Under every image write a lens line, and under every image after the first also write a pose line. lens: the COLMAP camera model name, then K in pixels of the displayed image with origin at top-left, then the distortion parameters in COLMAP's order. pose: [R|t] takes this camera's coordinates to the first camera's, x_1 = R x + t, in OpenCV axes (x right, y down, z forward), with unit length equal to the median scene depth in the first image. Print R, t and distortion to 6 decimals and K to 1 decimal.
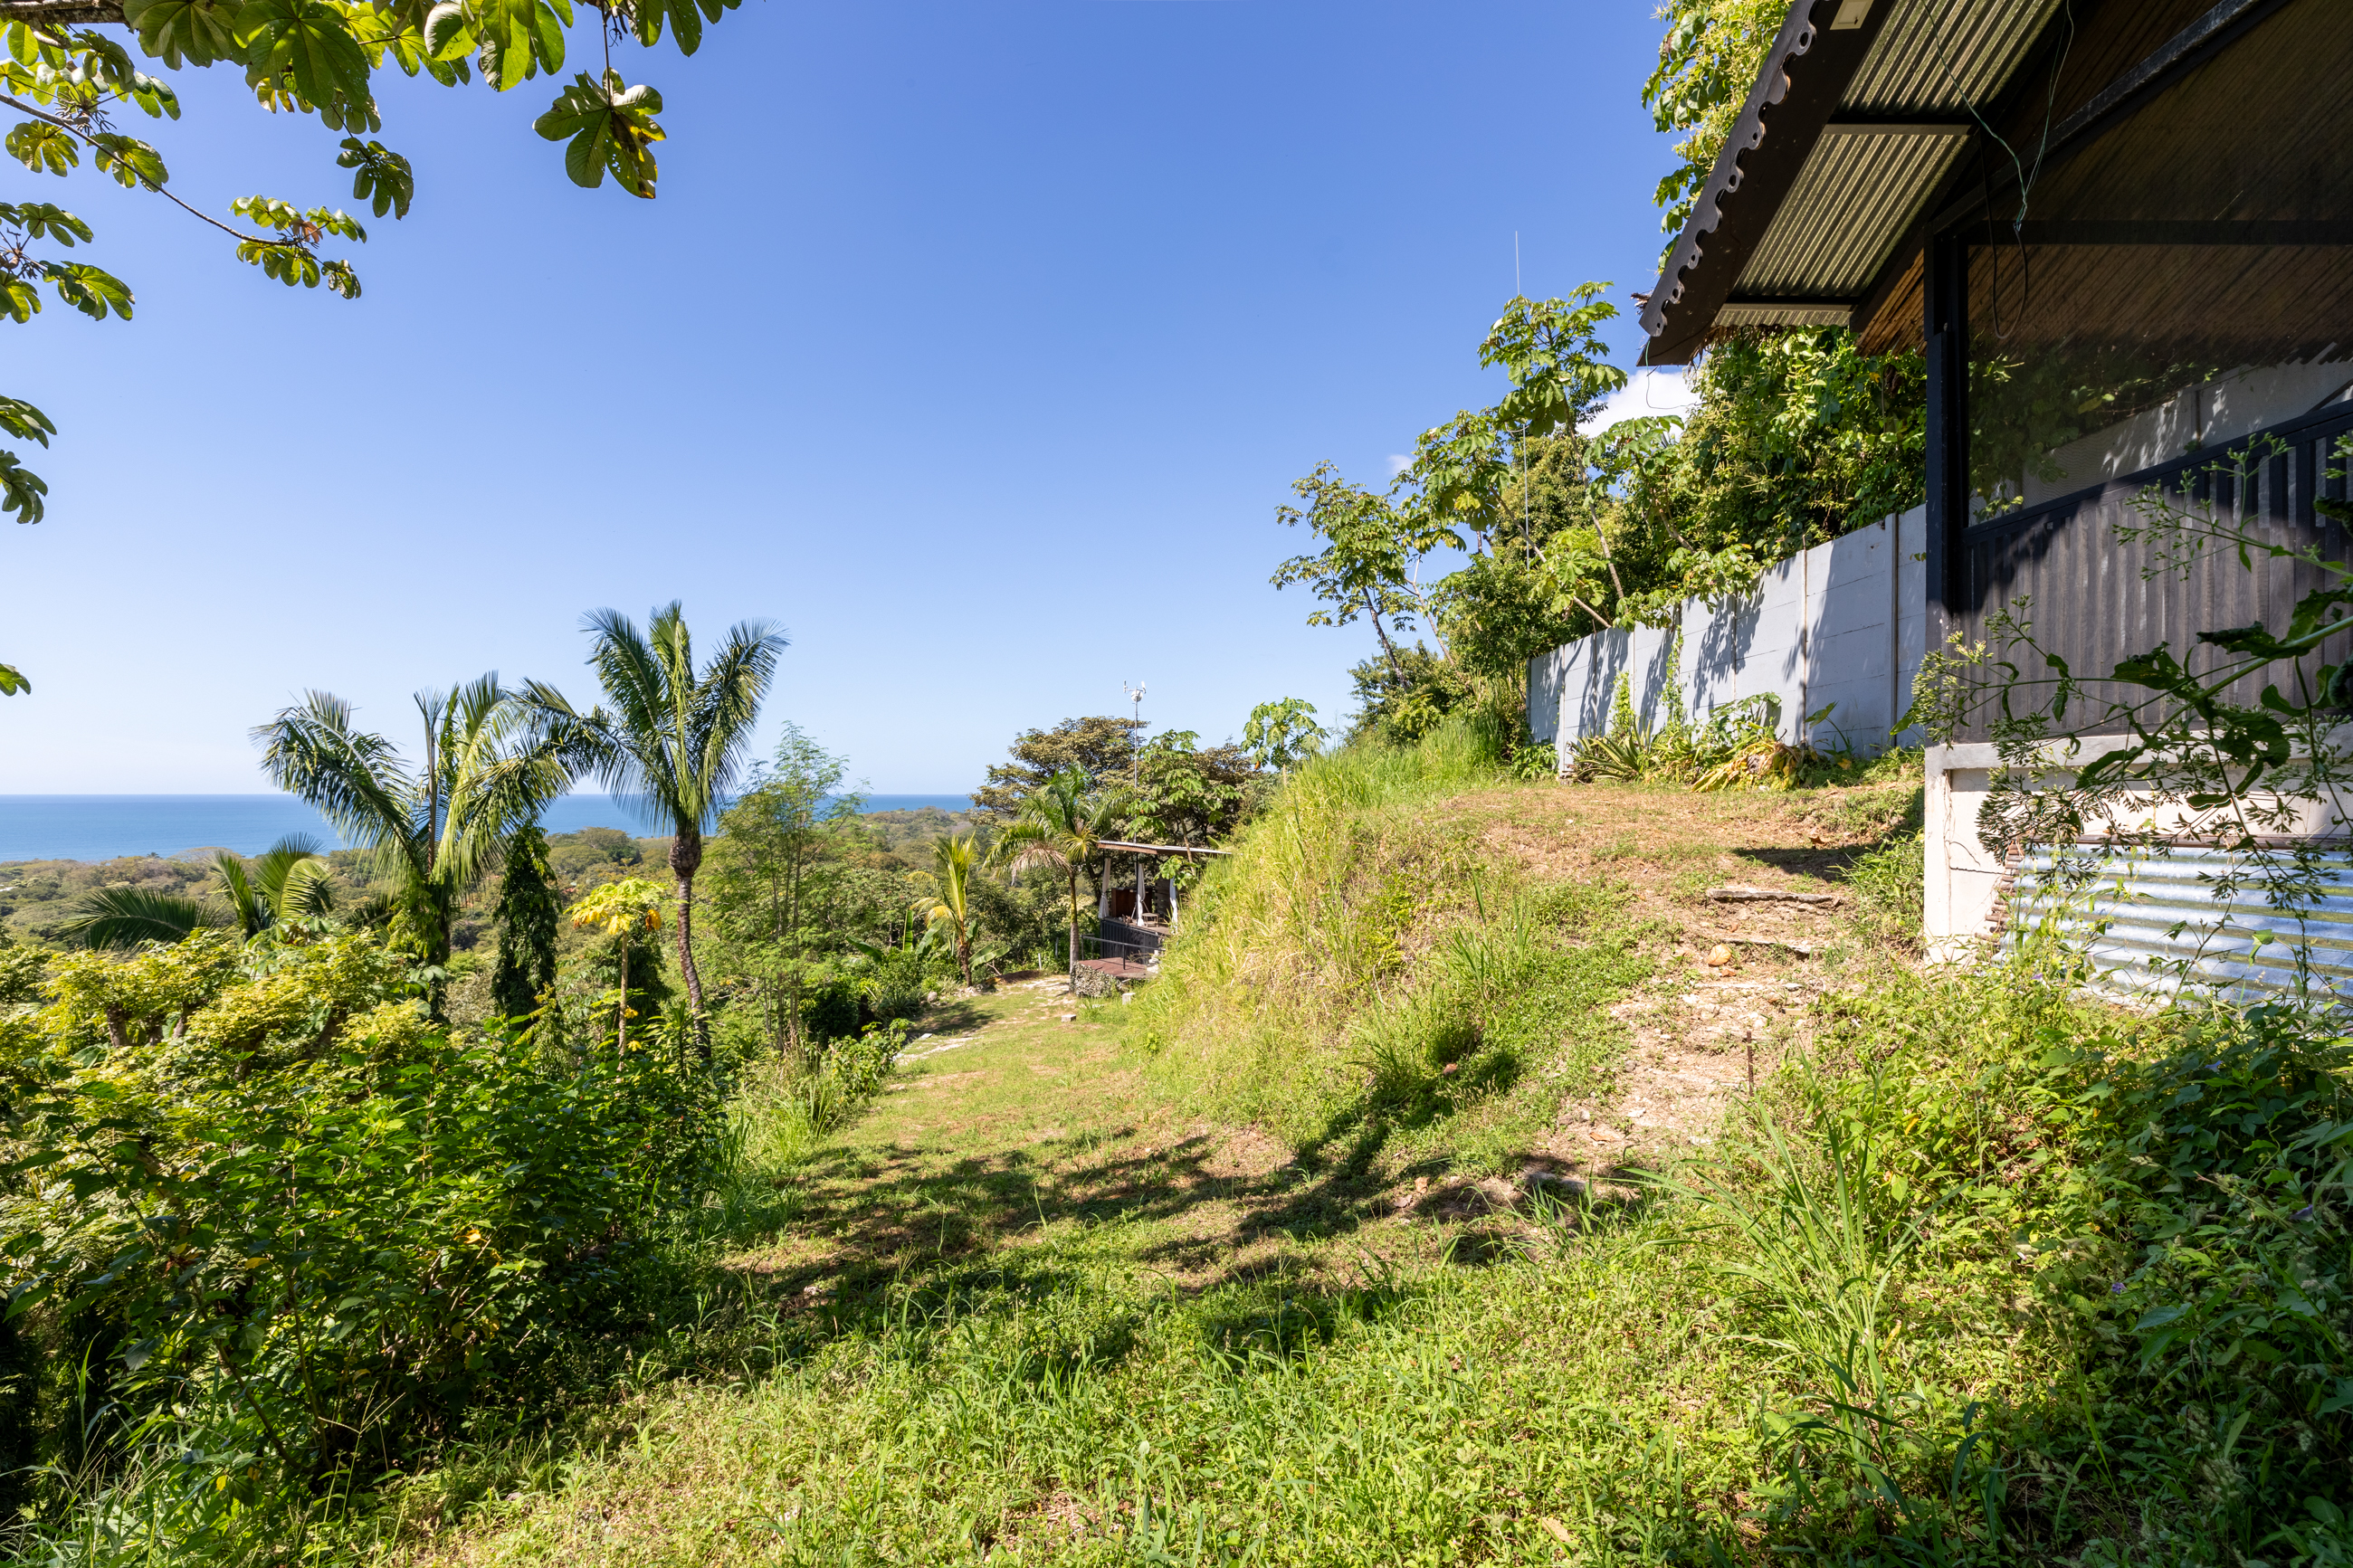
lens RADIAL K [[1046.6, 0, 1180.3], [0, 1046.6, 785.9], [0, 0, 1]] dist [-0.000220, 0.000240]
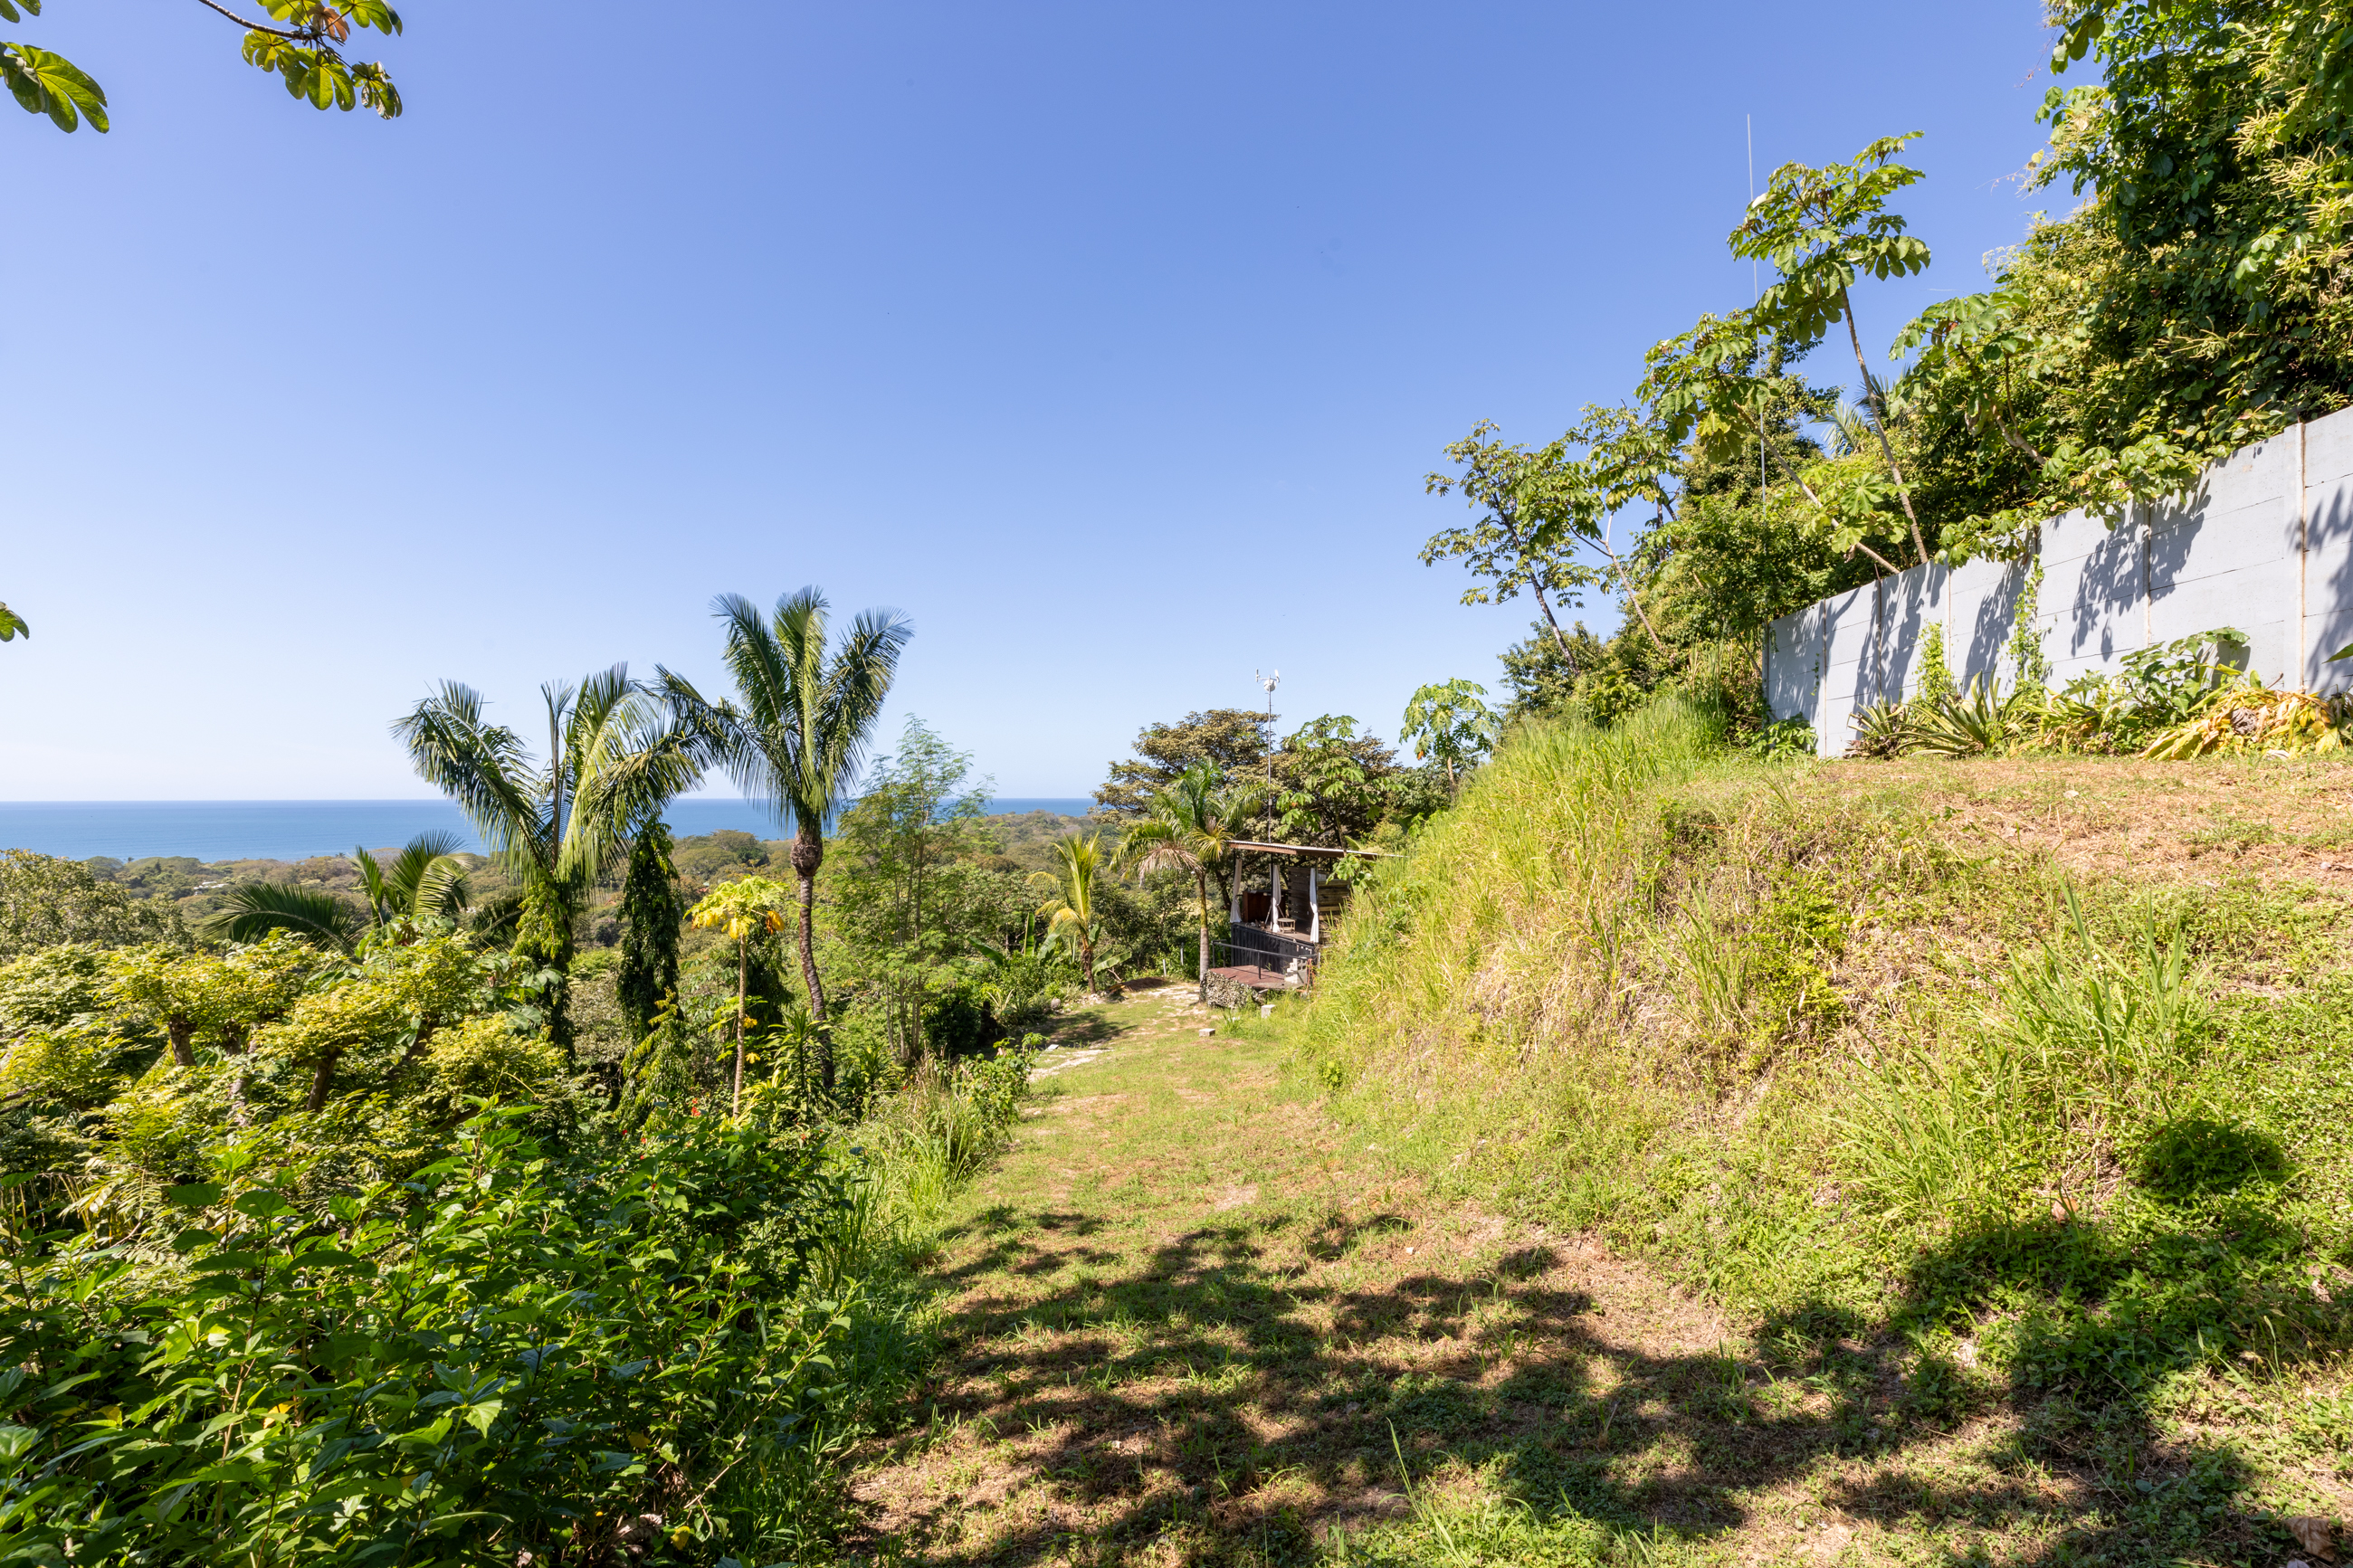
lens RADIAL K [[1046.6, 0, 1169.6], [0, 1046.6, 770.2], [0, 0, 1]] dist [-0.000220, 0.000240]
pose [[0.993769, -0.005513, -0.111325, -0.091548], [0.003489, 0.999825, -0.018361, 0.021838], [0.111407, 0.017858, 0.993614, 0.204625]]
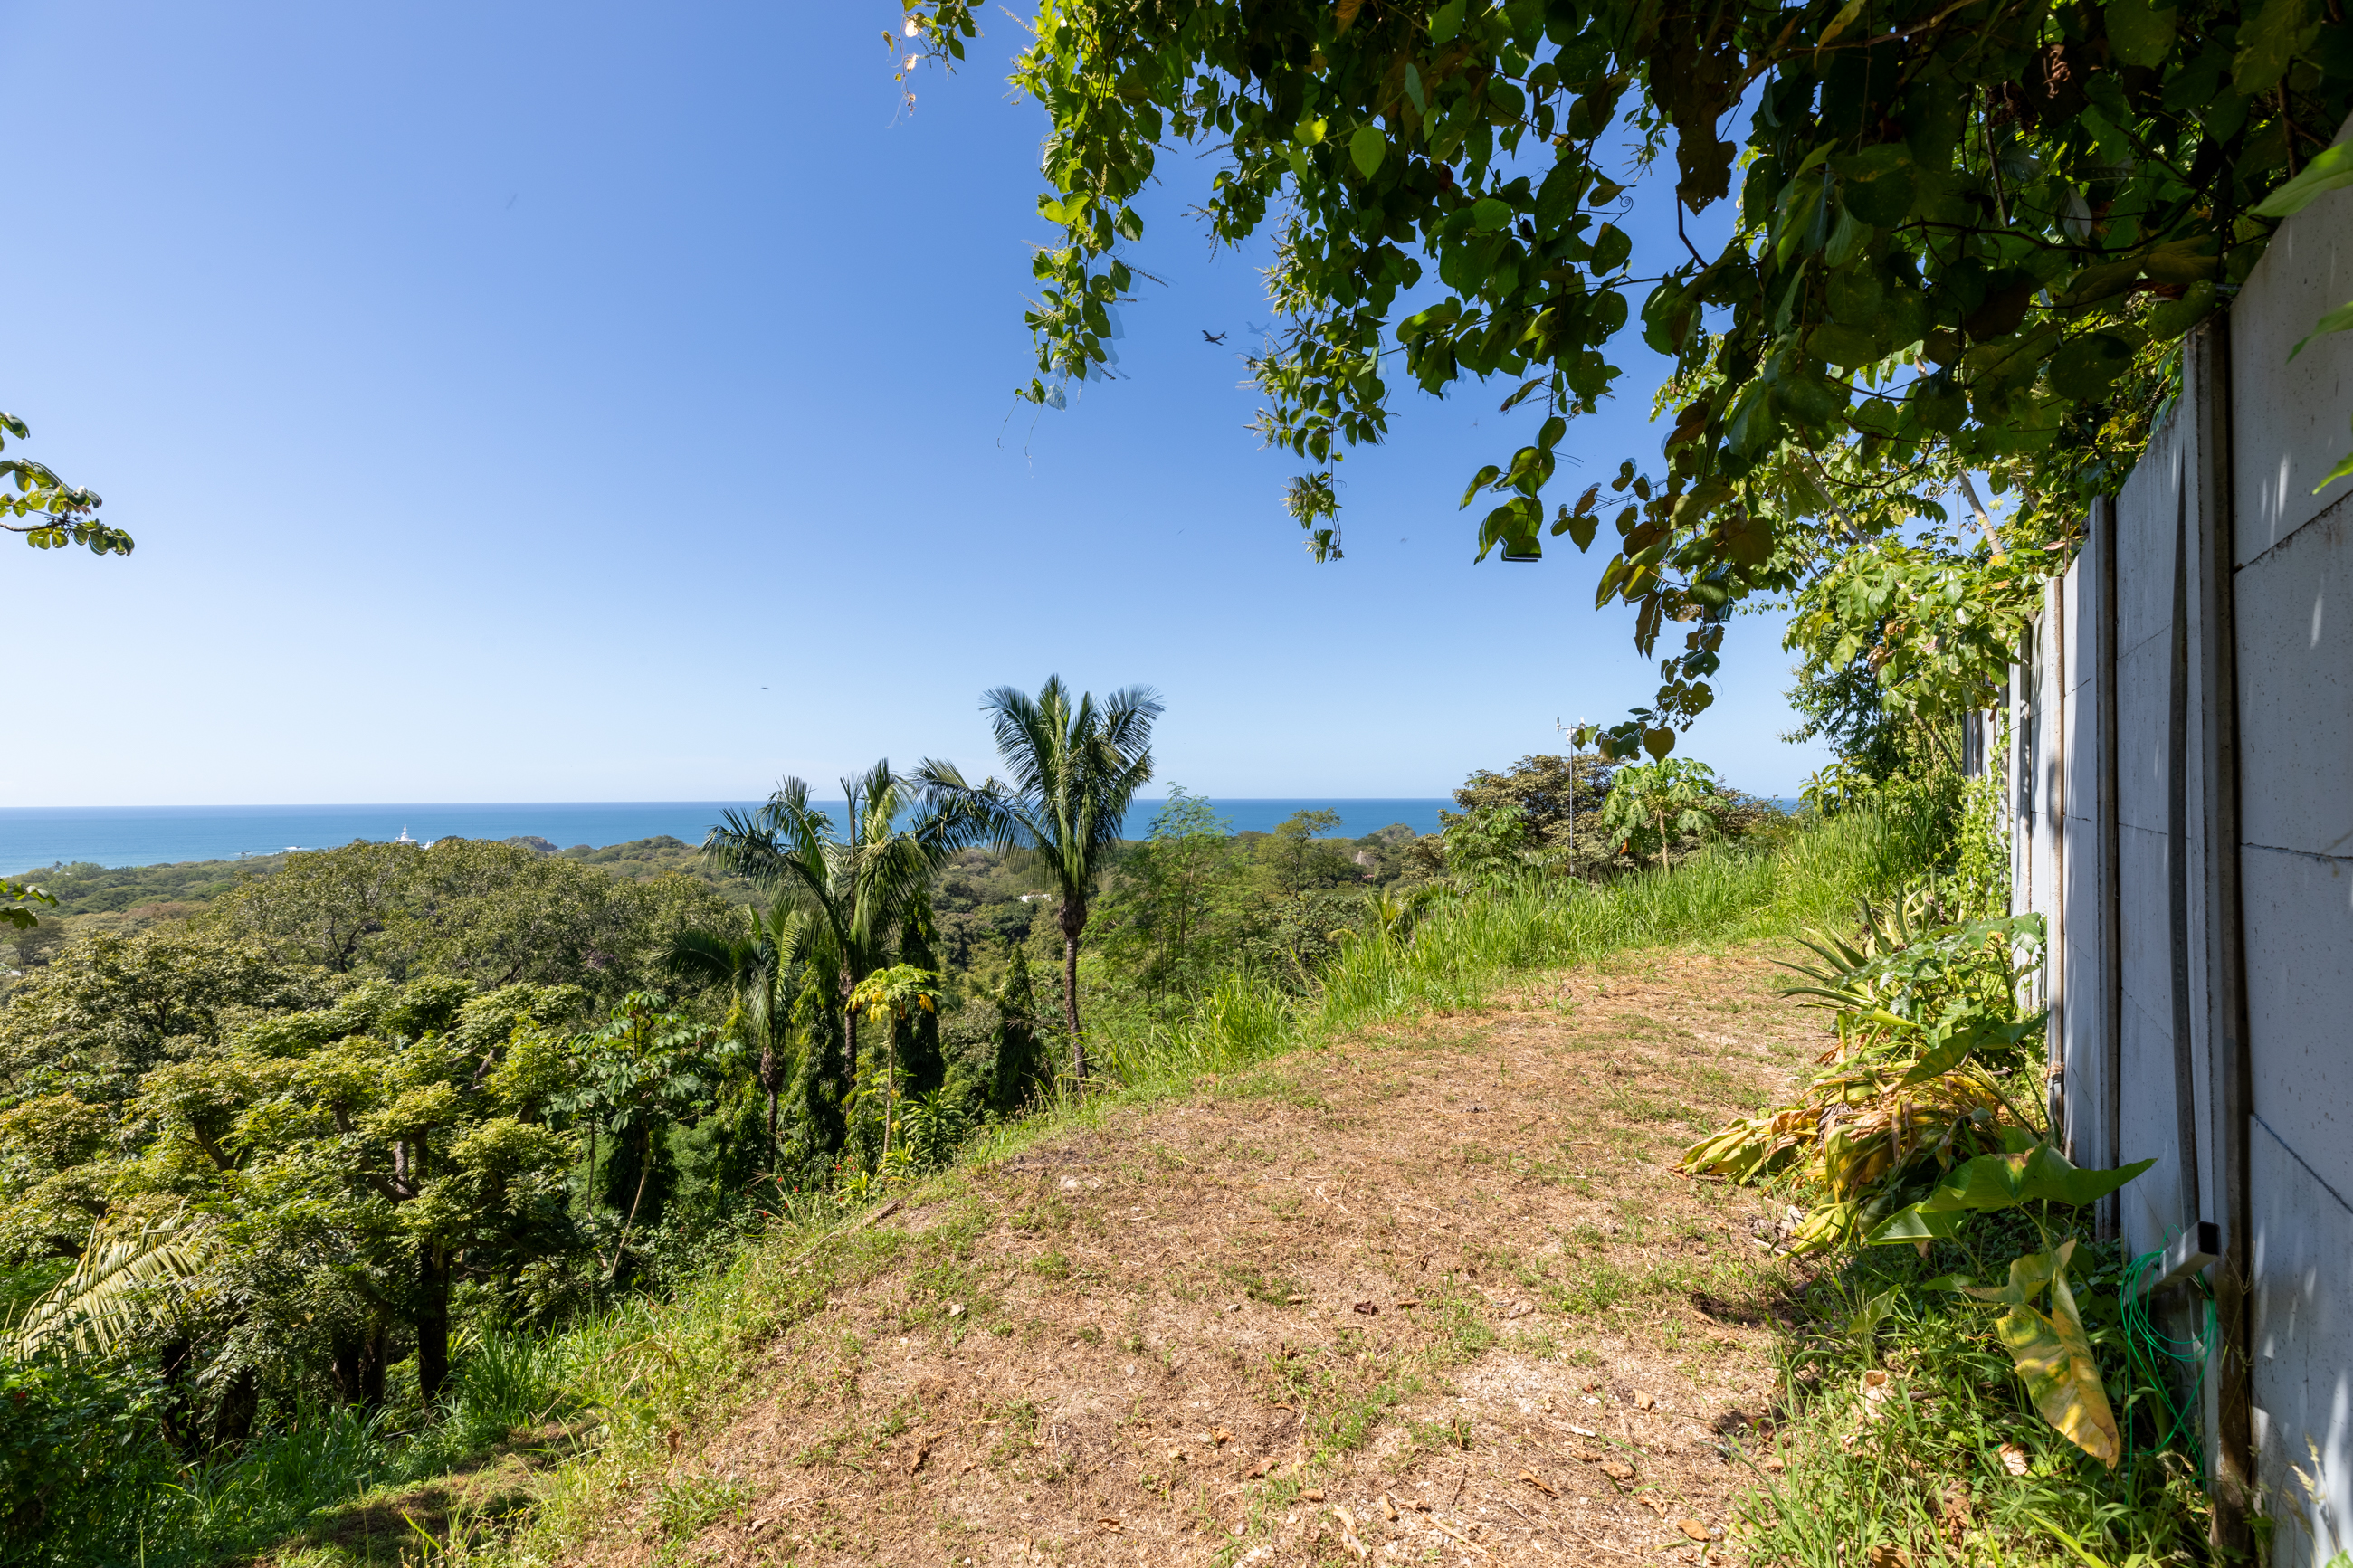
lens RADIAL K [[1046.6, 0, 1194.9], [0, 1046.6, 779.9], [0, 0, 1]] dist [-0.000220, 0.000240]
pose [[0.837331, -0.012353, -0.546557, 0.538869], [0.007788, 0.999913, -0.010668, -0.150682], [0.546641, 0.004676, 0.837354, 0.484893]]
